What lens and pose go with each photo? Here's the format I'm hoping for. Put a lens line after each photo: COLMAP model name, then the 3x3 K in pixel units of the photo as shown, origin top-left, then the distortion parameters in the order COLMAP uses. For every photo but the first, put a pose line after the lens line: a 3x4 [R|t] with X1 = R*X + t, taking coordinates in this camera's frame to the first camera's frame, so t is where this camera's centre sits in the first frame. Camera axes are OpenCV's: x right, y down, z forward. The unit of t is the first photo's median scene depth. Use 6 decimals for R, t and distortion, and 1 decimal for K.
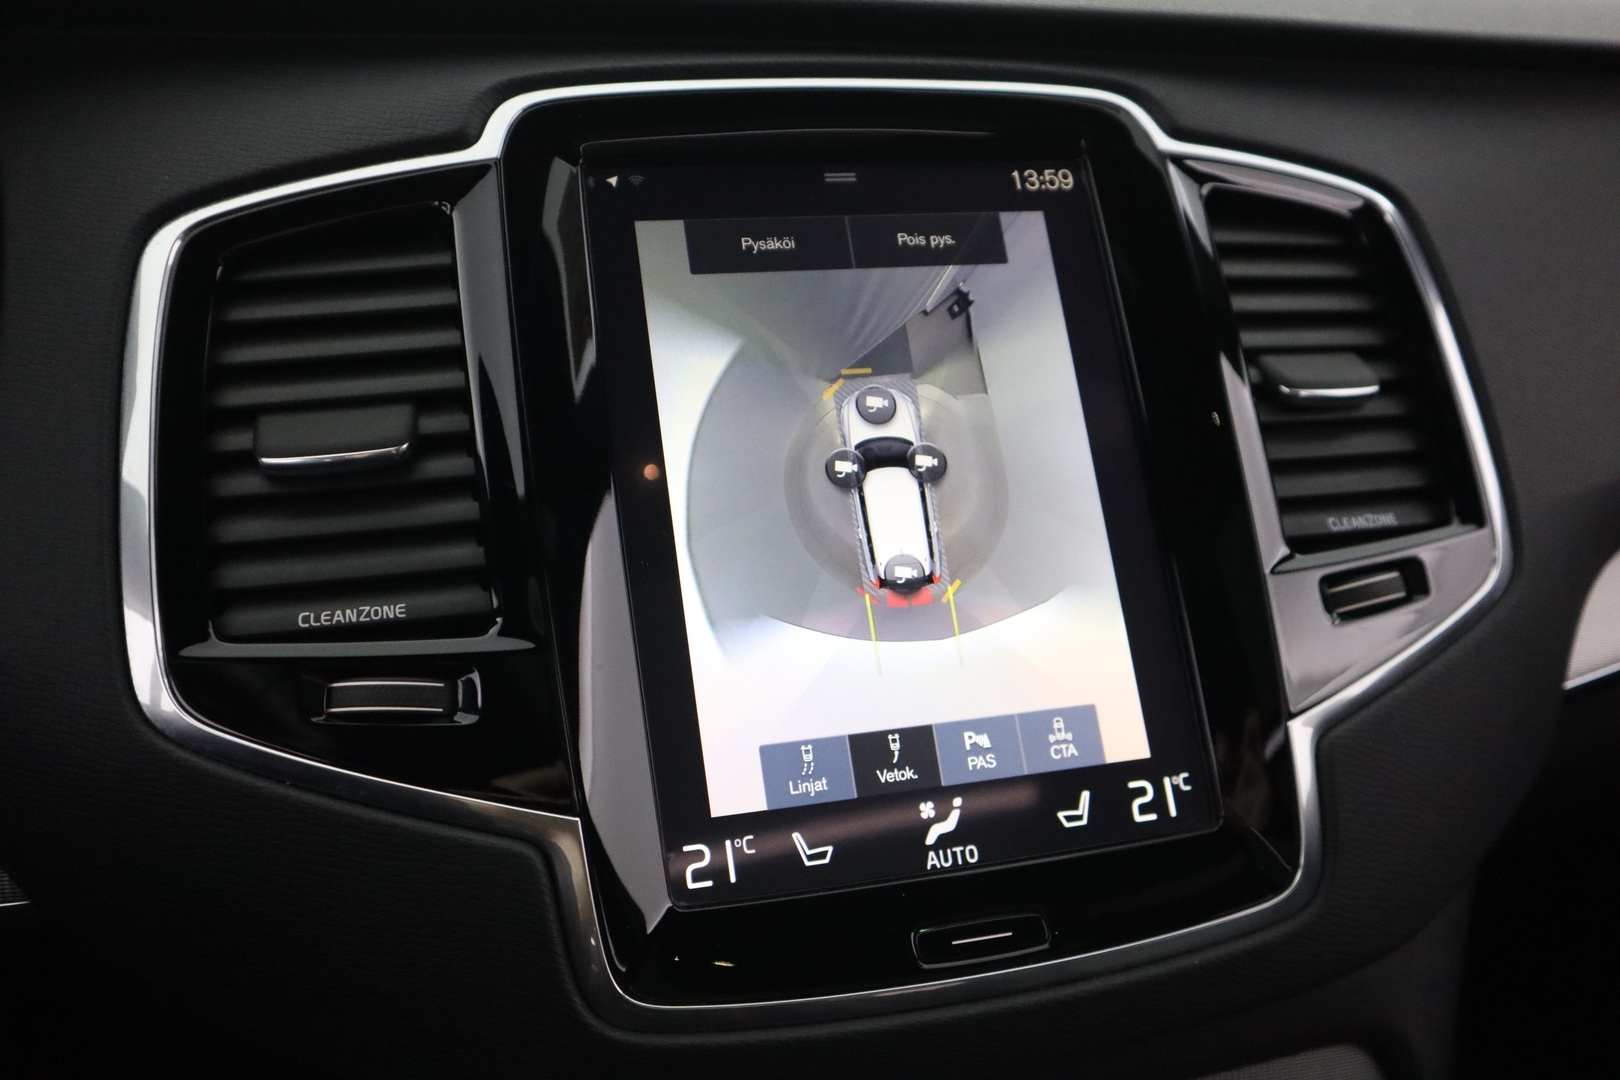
lens RADIAL K [[1499.3, 0, 810.0], [0, 1499.3, 540.0], [0, 0, 1]] dist [-0.020494, 0.073941]
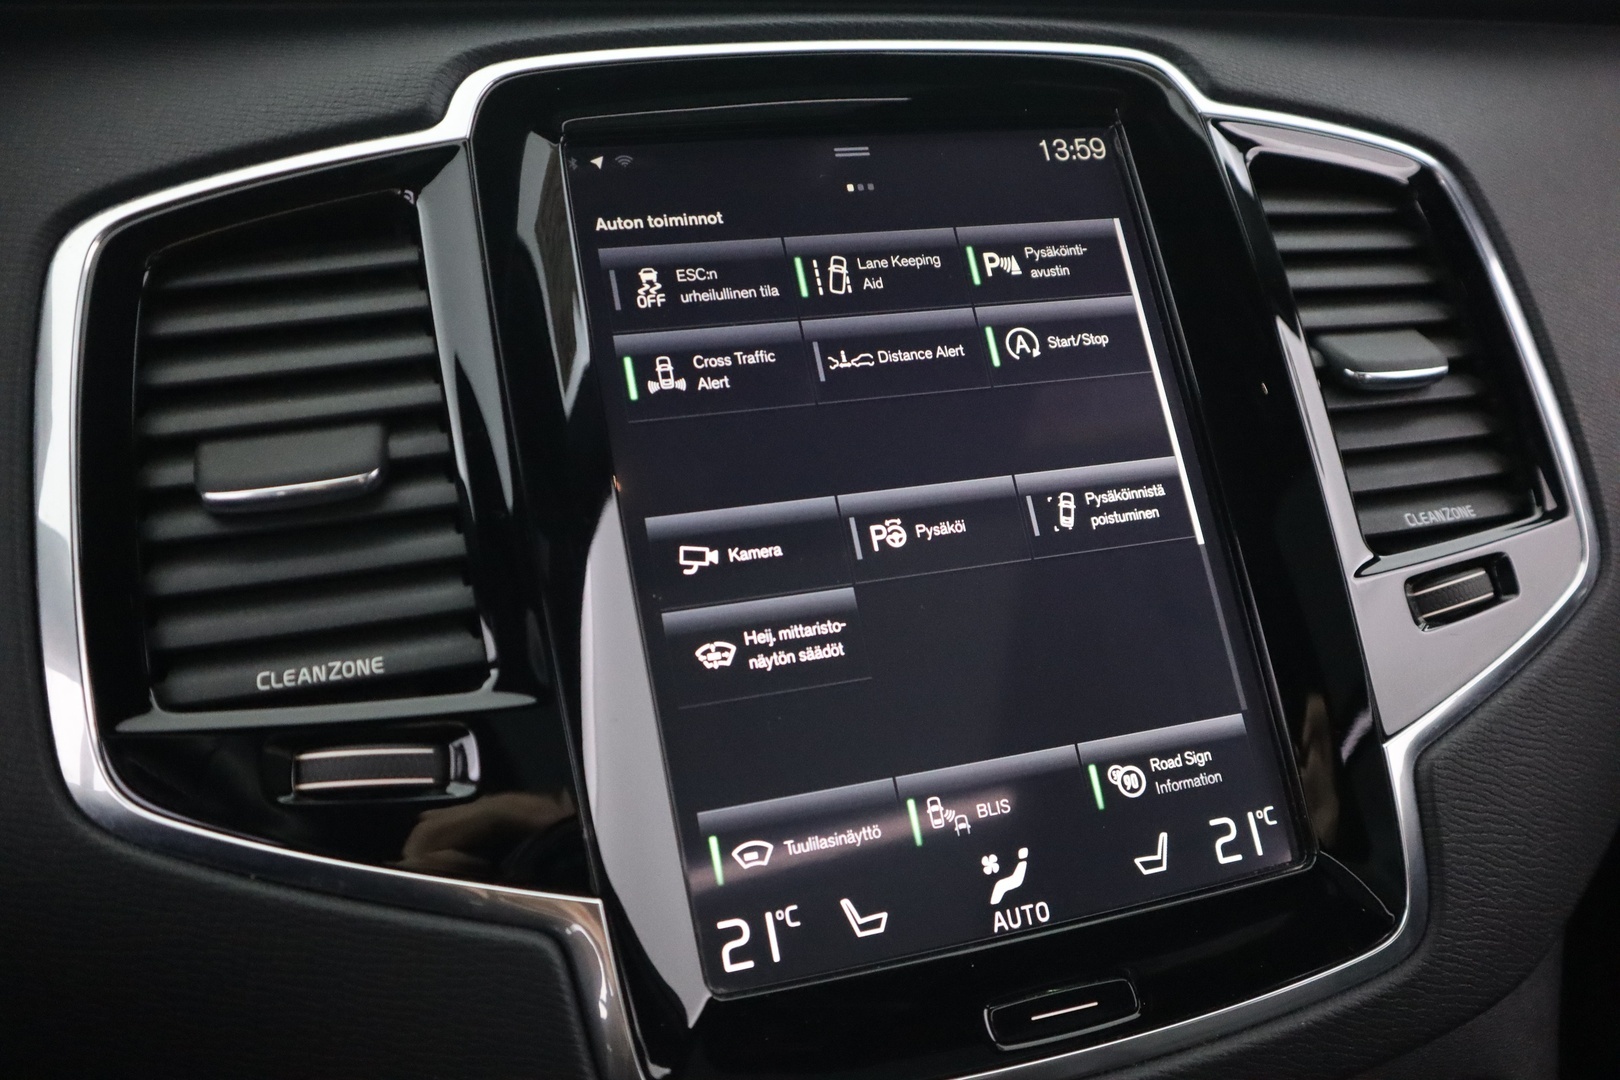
lens RADIAL K [[1500.0, 0, 810.0], [0, 1500.0, 540.0], [0, 0, 1]] dist [-0.002142, 0.016920]
pose [[0.998269, -0.040240, 0.042902, -0.057304], [0.040556, 0.999156, -0.006503, -0.008119], [-0.042604, 0.008232, 0.999058, 0.125853]]
